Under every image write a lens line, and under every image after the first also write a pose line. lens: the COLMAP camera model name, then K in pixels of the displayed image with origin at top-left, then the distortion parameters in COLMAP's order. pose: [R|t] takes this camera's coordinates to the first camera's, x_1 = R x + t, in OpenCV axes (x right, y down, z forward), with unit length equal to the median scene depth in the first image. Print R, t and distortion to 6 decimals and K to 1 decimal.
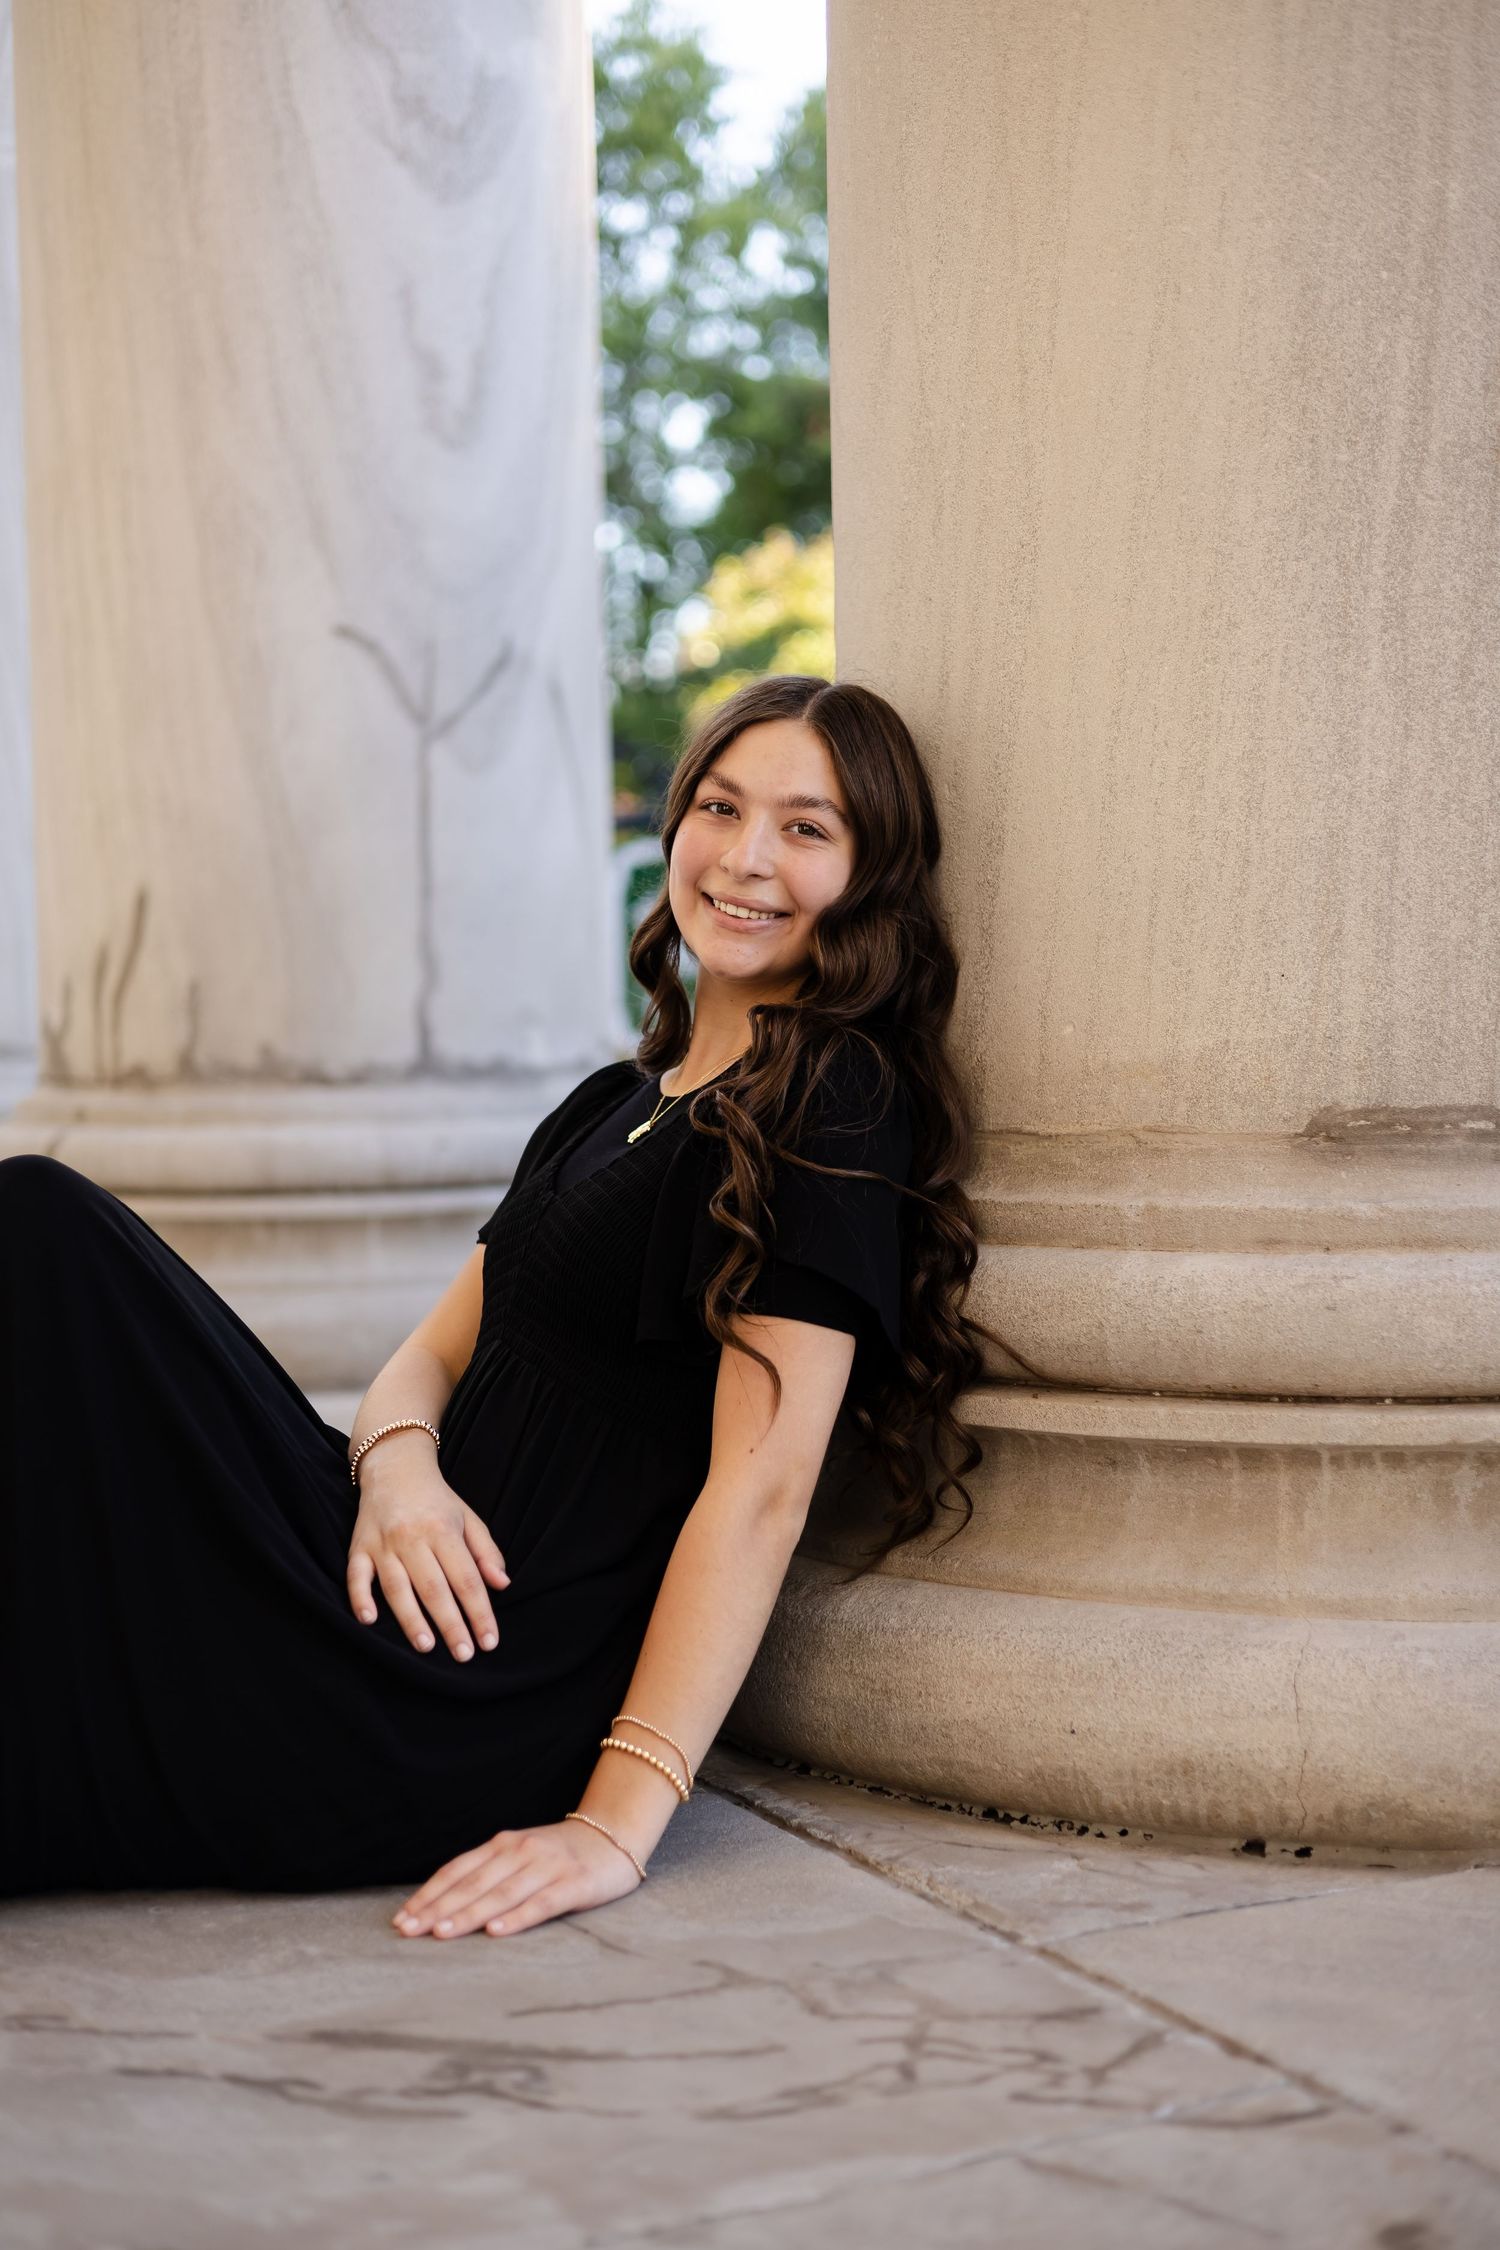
lens RADIAL K [[3161.2, 0, 748.9], [0, 3161.2, 1126.5], [0, 0, 1]] dist [0.029847, 0.000000]
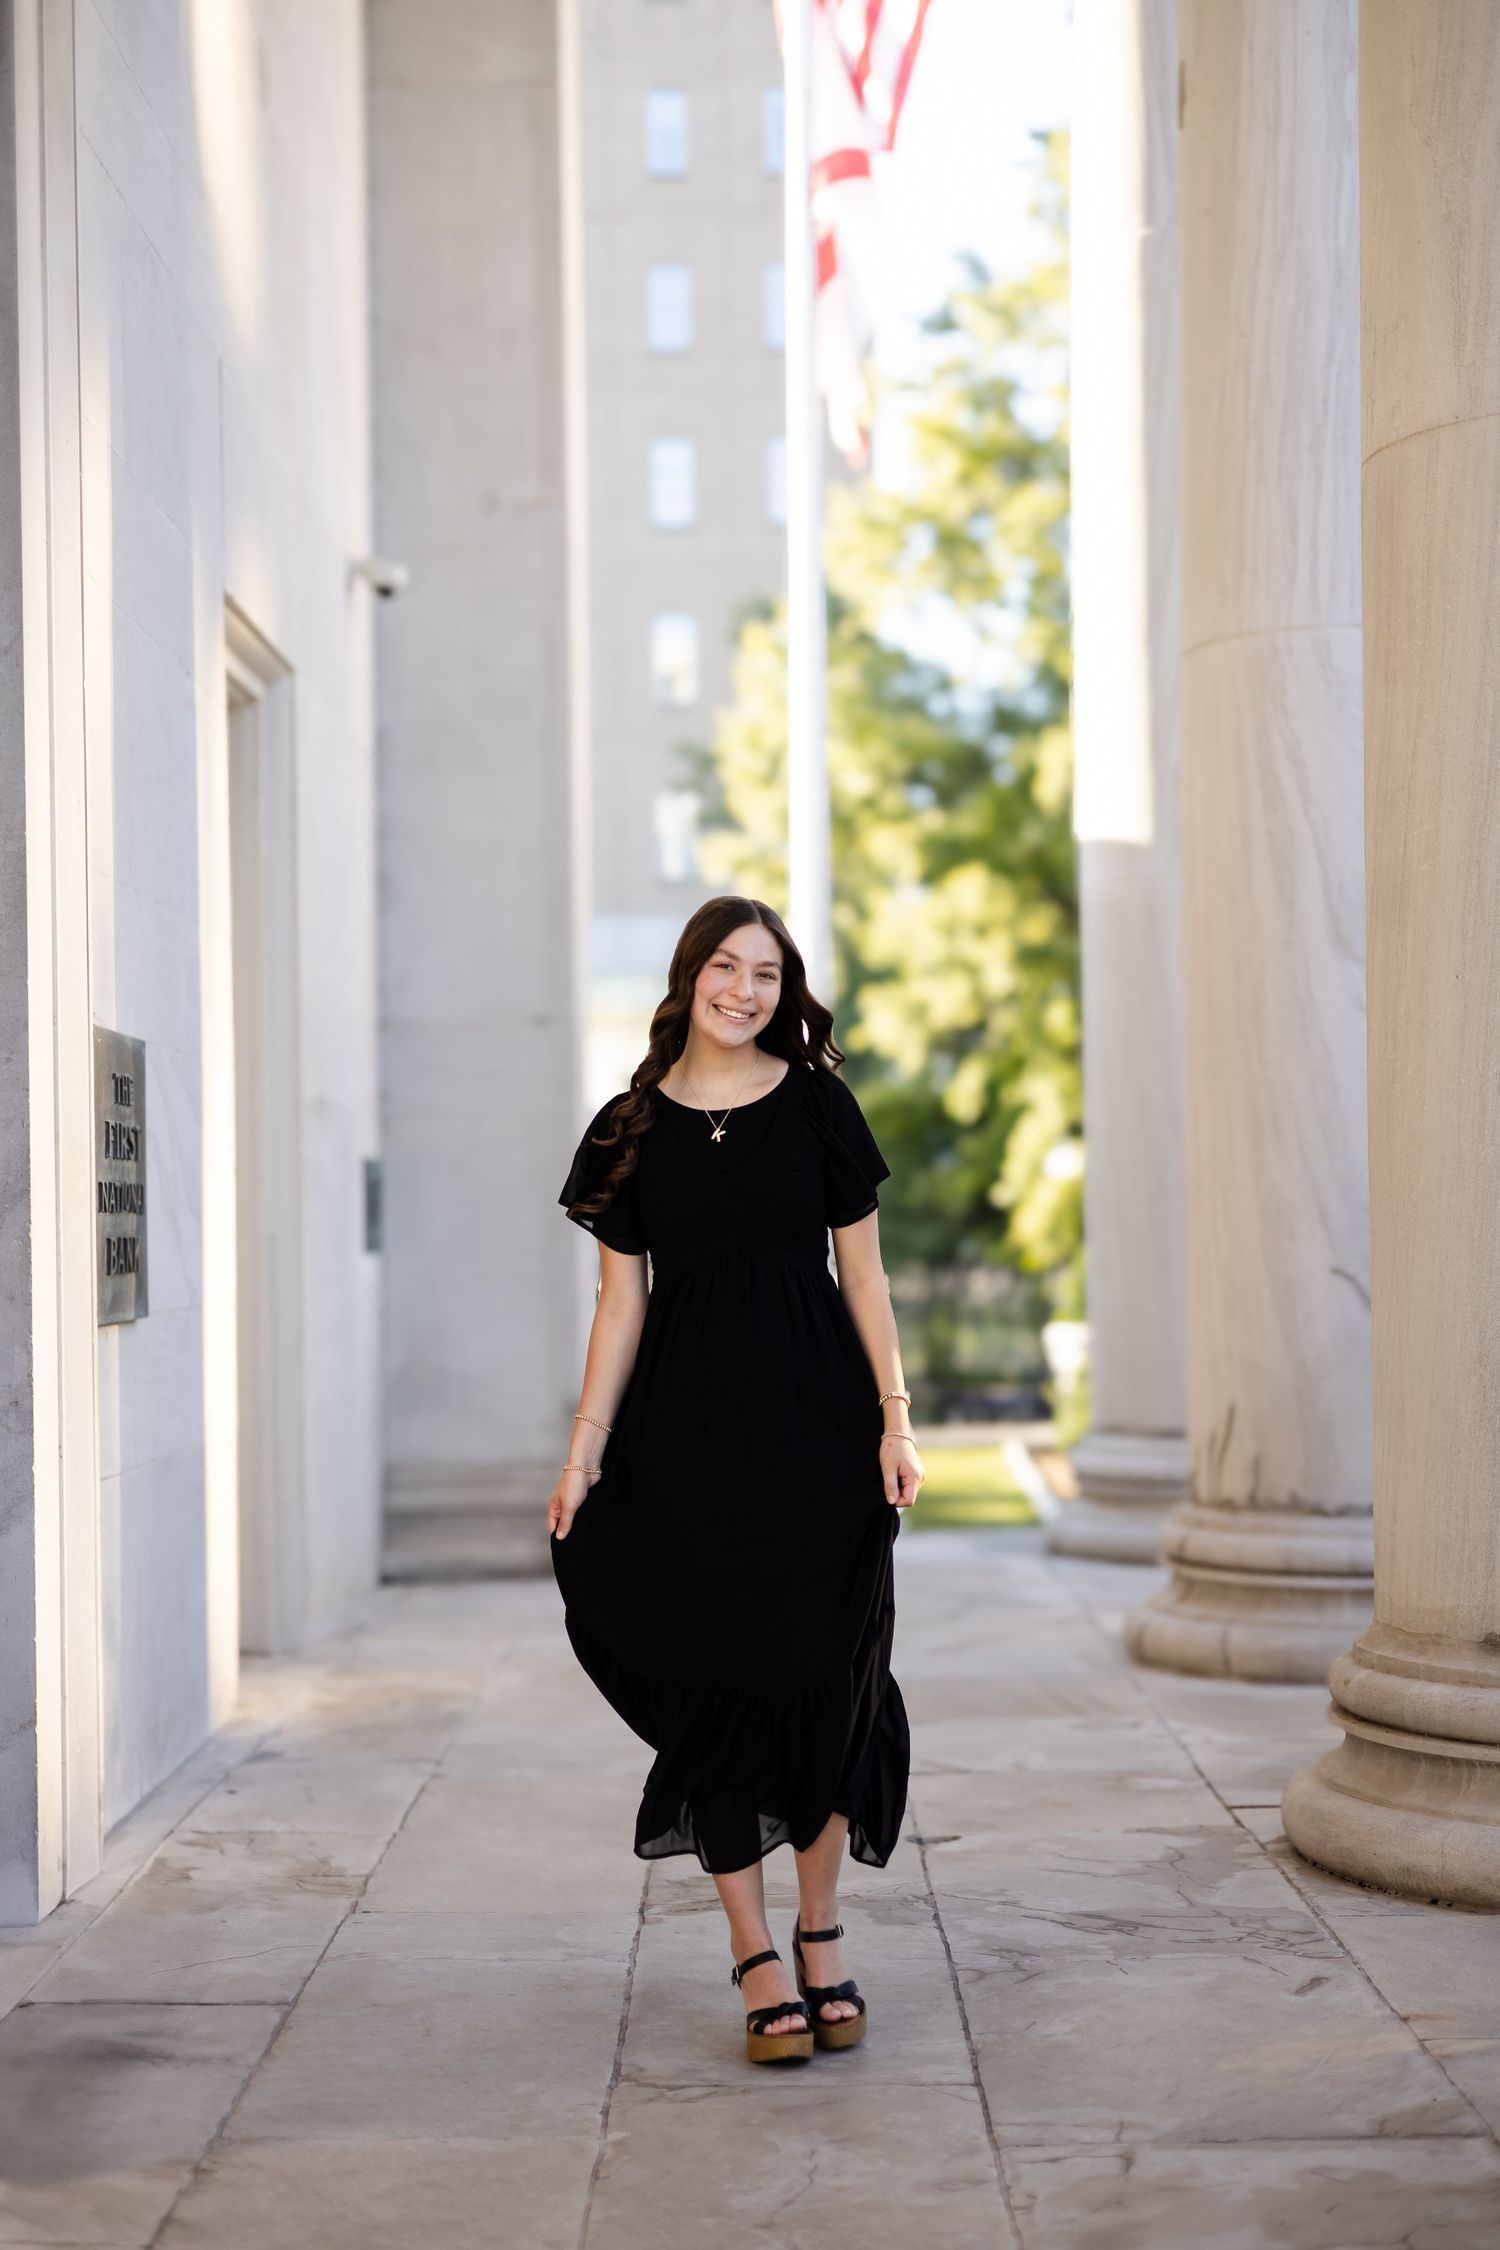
lens RADIAL K [[3161.2, 0, 750.7], [0, 3161.2, 1124.9], [0, 0, 1]] dist [0.029847, 0.000000]
pose [[0.896368, -0.004408, -0.443289, 0.817529], [-0.023190, 0.998115, -0.056817, -0.270606], [0.442704, 0.061209, 0.894576, -1.726467]]
